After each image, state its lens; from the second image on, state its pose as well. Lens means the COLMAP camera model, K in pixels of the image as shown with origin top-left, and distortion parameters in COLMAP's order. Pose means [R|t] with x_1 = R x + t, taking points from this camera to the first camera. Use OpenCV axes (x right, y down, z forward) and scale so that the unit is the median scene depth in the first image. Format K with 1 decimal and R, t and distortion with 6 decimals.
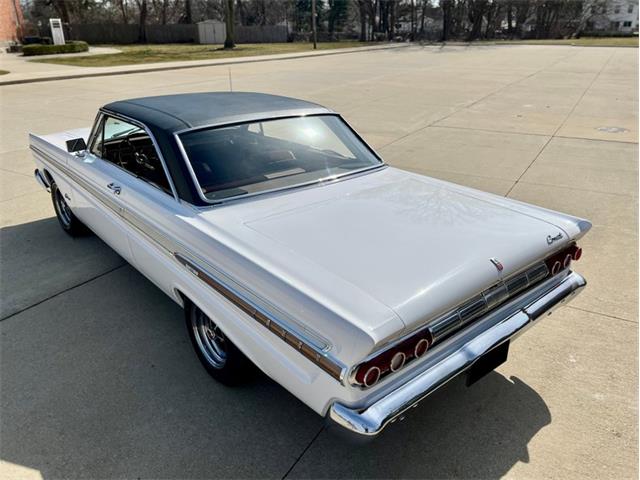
lens RADIAL K [[491.8, 0, 322.5], [0, 491.8, 242.2], [0, 0, 1]] dist [0.055241, -0.061260]
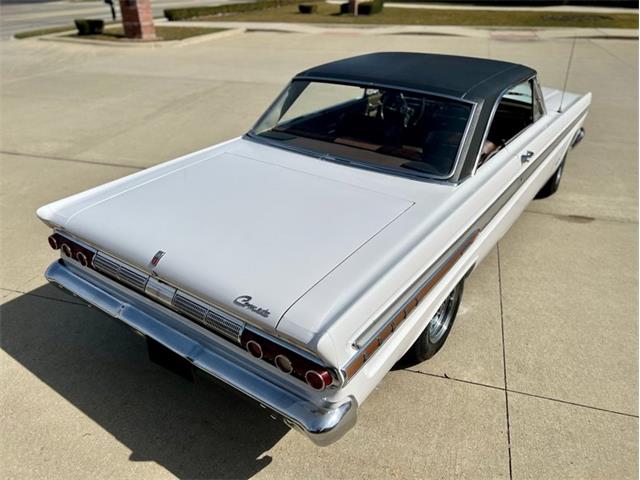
lens RADIAL K [[487.7, 0, 325.9], [0, 487.7, 242.5], [0, 0, 1]] dist [0.044406, -0.000893]
pose [[0.237031, 0.457798, -0.856876, 0.865969], [-0.379589, 0.855541, 0.352082, -0.305970], [0.894276, 0.241806, 0.376565, 0.672224]]
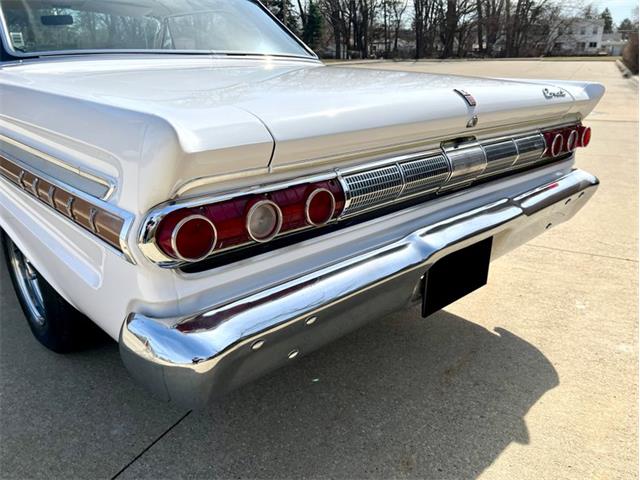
lens RADIAL K [[498.4, 0, 325.9], [0, 498.4, 241.0], [0, 0, 1]] dist [0.014139, -0.000357]
pose [[0.998688, -0.021411, 0.046525, 0.113434], [0.023479, 0.998739, -0.044366, 0.169384], [-0.045517, 0.045400, 0.997931, 0.309097]]
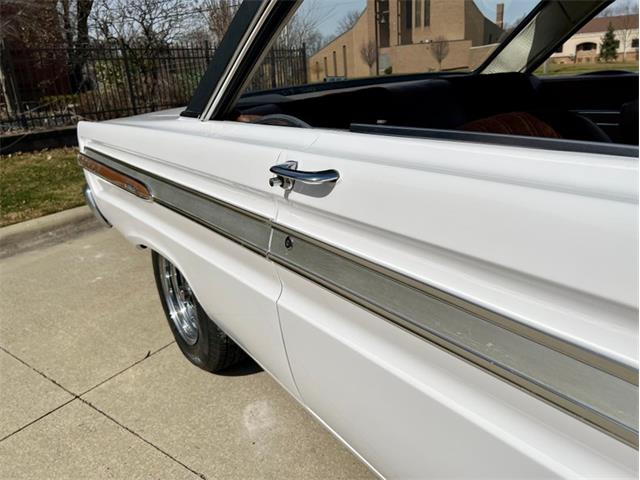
lens RADIAL K [[491.8, 0, 322.5], [0, 491.8, 242.2], [0, 0, 1]] dist [0.055241, -0.061260]
pose [[-0.991384, 0.013817, 0.130253, -0.070934], [0.096945, 0.746111, 0.658726, -0.421204], [-0.088082, 0.665678, -0.741022, 1.651844]]
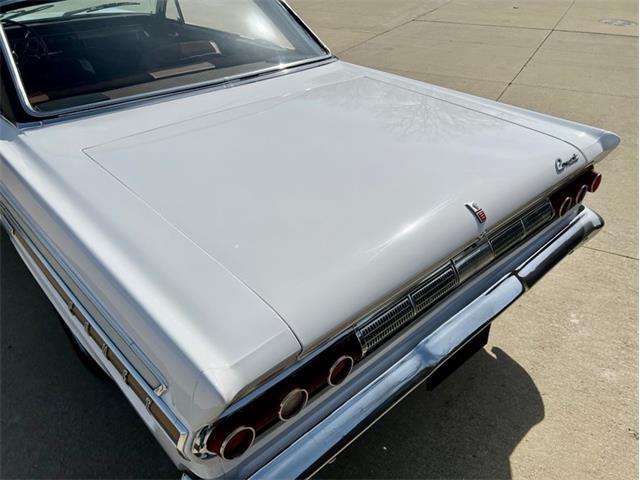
lens RADIAL K [[498.4, 0, 325.9], [0, 498.4, 241.0], [0, 0, 1]] dist [0.014139, -0.000357]
pose [[0.999282, -0.026101, 0.027465, 0.106968], [0.021059, 0.985209, 0.170056, -0.020918], [-0.031498, -0.169355, 0.985052, 0.283349]]
